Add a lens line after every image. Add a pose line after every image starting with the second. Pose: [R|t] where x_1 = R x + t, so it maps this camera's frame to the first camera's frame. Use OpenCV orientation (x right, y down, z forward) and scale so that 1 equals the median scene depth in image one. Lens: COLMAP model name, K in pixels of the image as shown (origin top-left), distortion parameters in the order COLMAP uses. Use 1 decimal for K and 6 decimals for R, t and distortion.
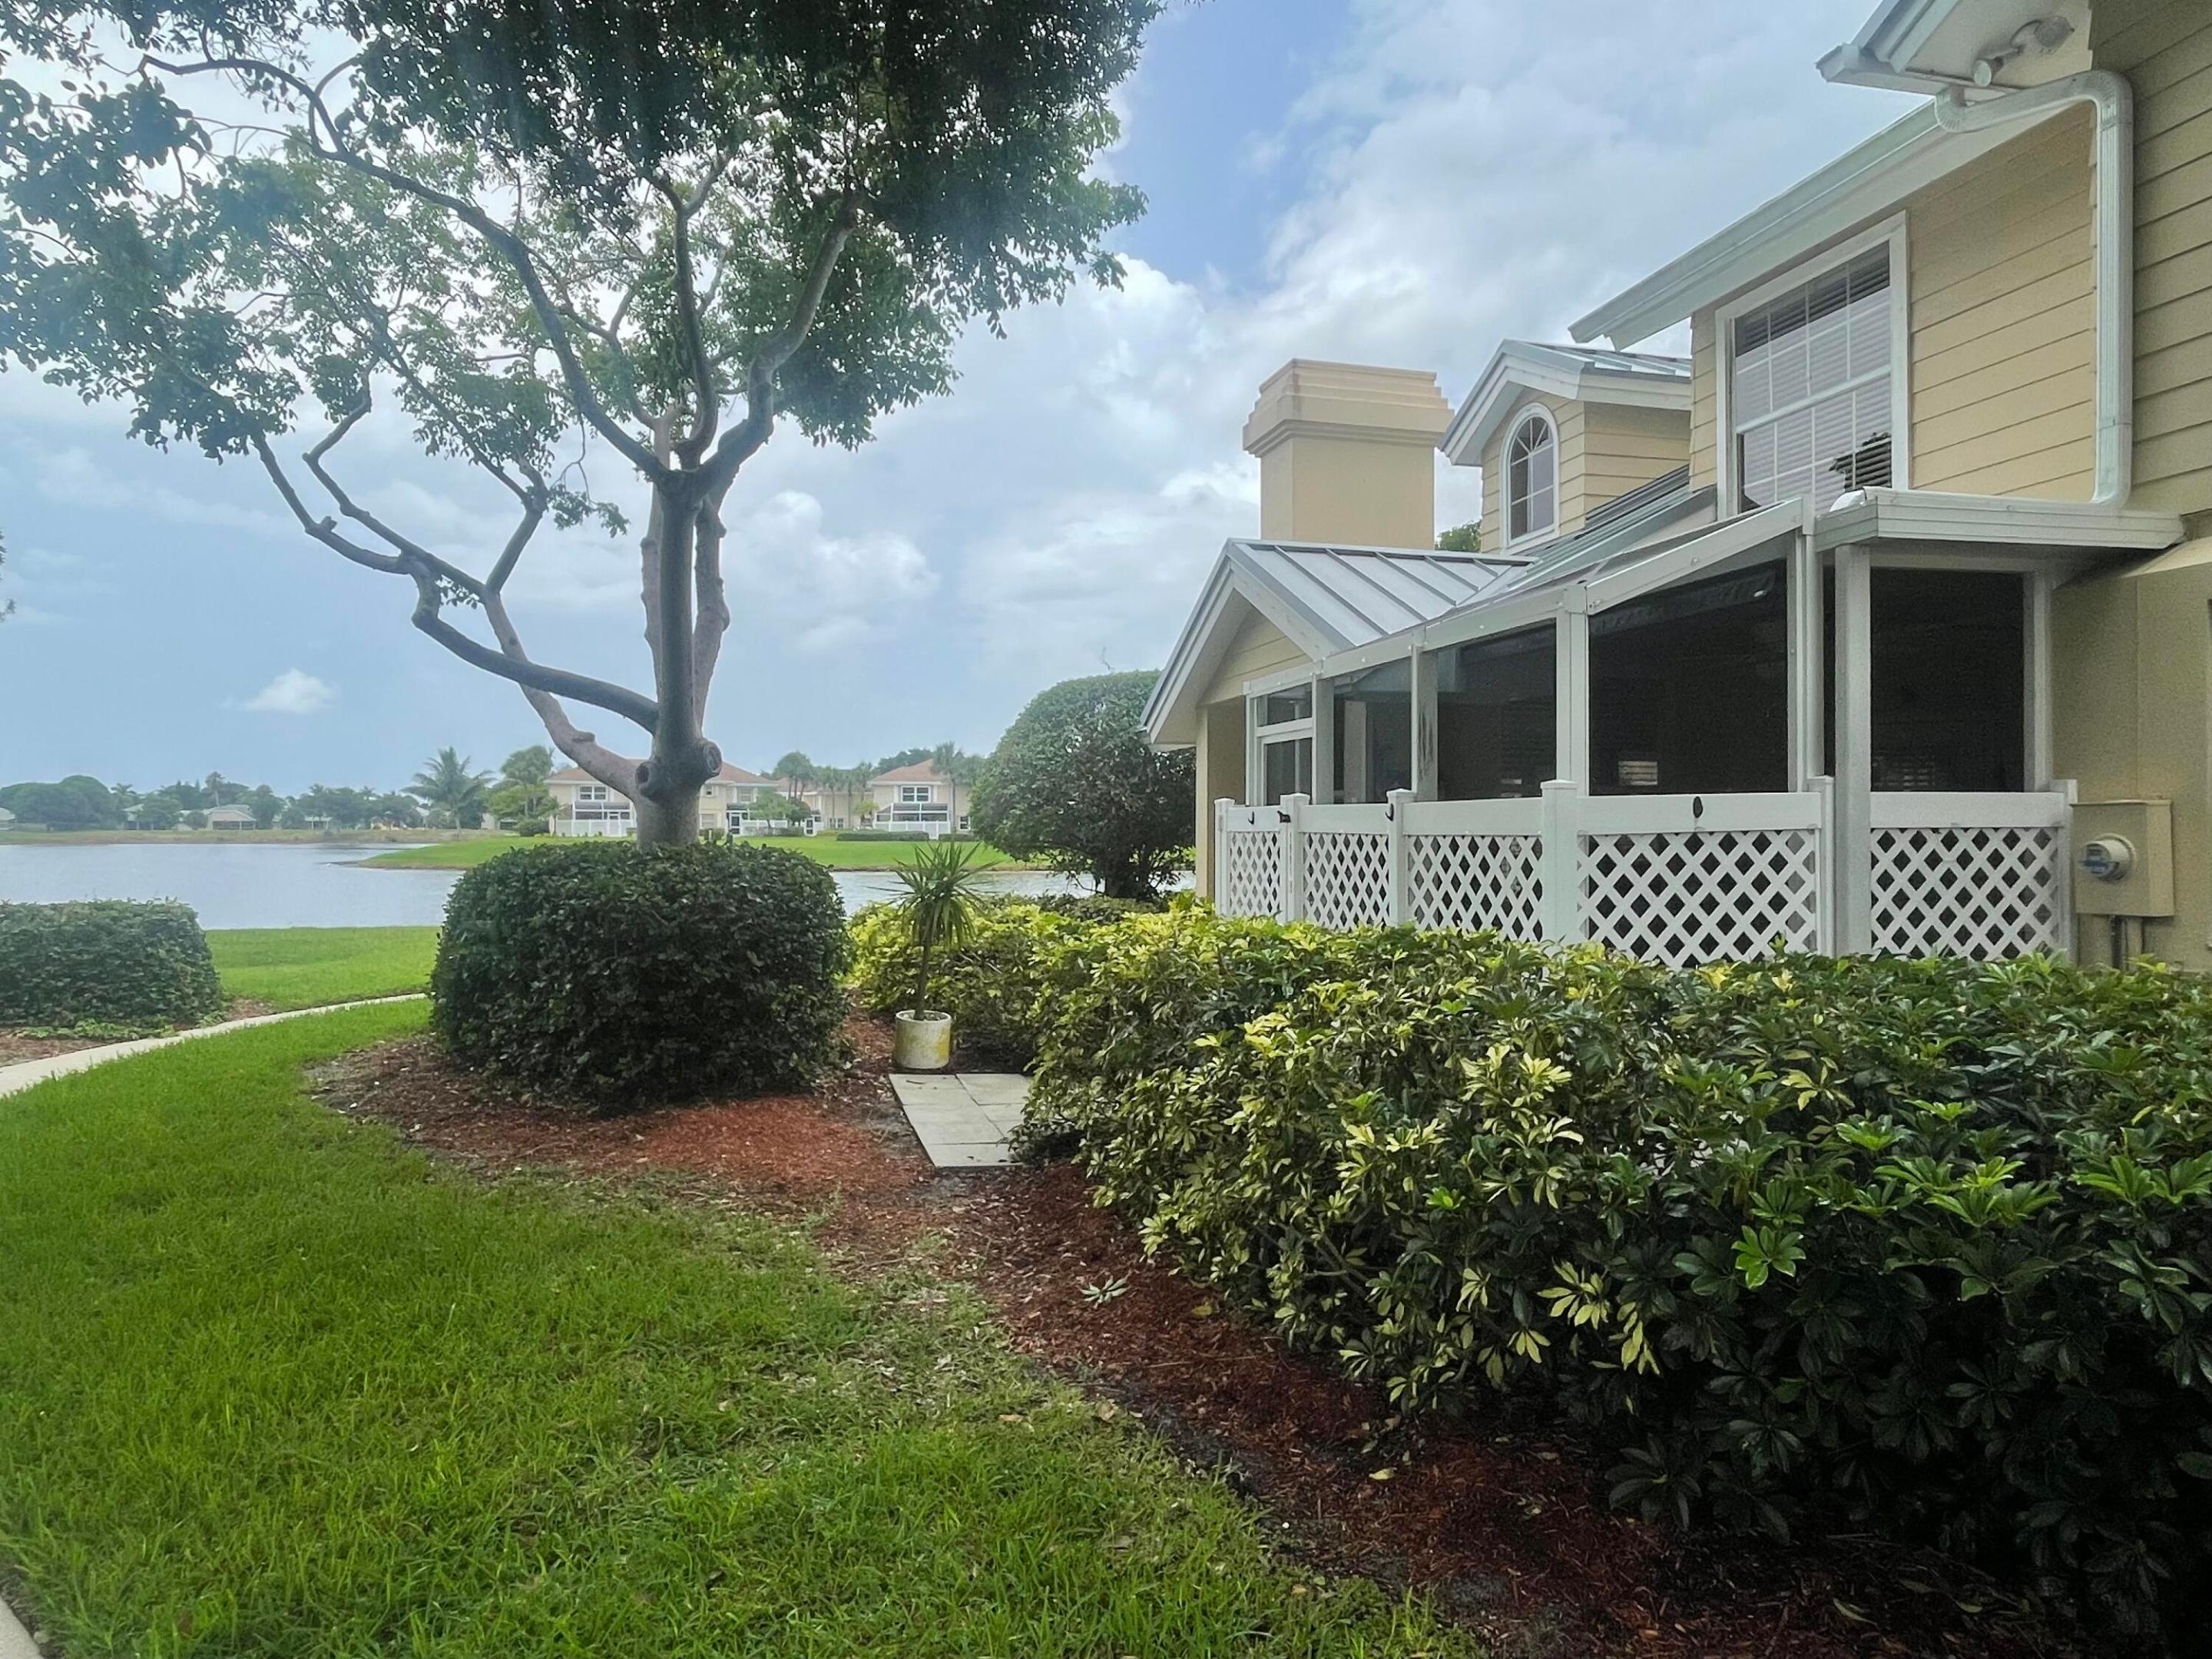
lens RADIAL K [[1320.6, 0, 1097.8], [0, 1320.6, 825.2], [0, 0, 1]] dist [-0.025813, 0.001096]
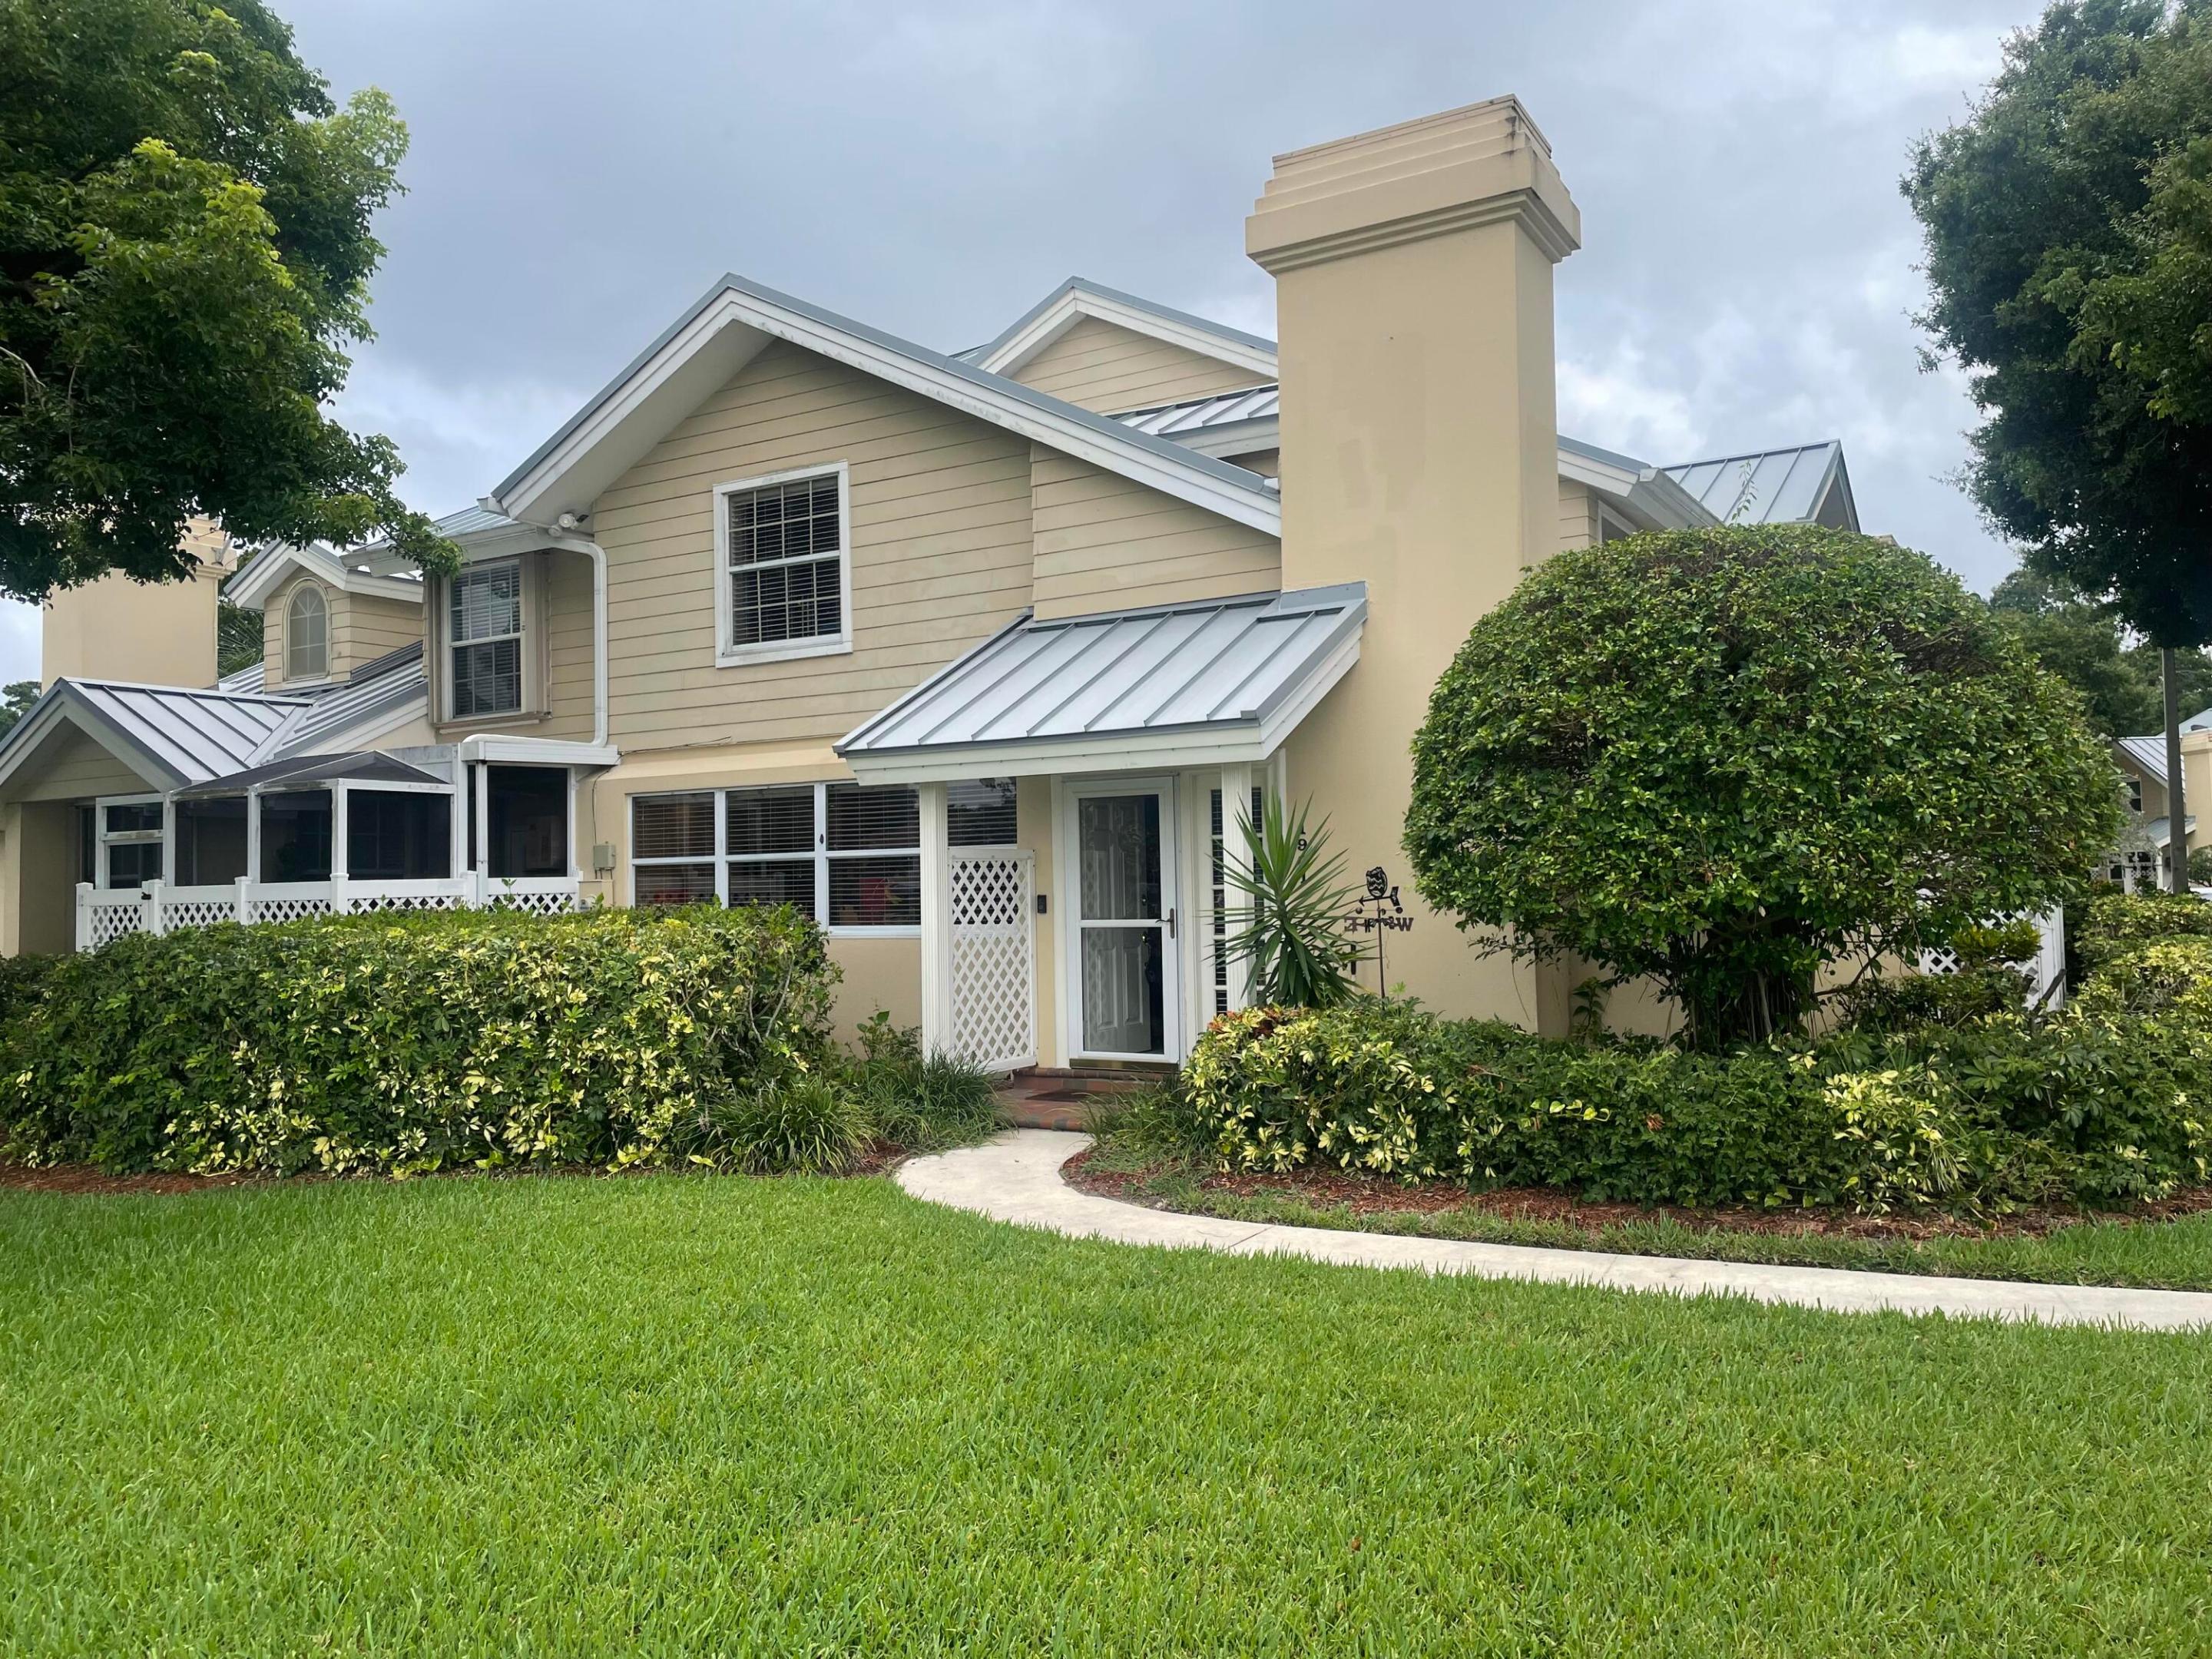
lens RADIAL K [[1675.4, 0, 1102.1], [0, 1675.4, 800.0], [0, 0, 1]] dist [0.053408, -0.089166]
pose [[0.719940, 0.017325, 0.693820, -0.180616], [0.020401, 0.998728, -0.046107, -0.001513], [-0.693737, 0.047349, 0.718671, -0.510198]]
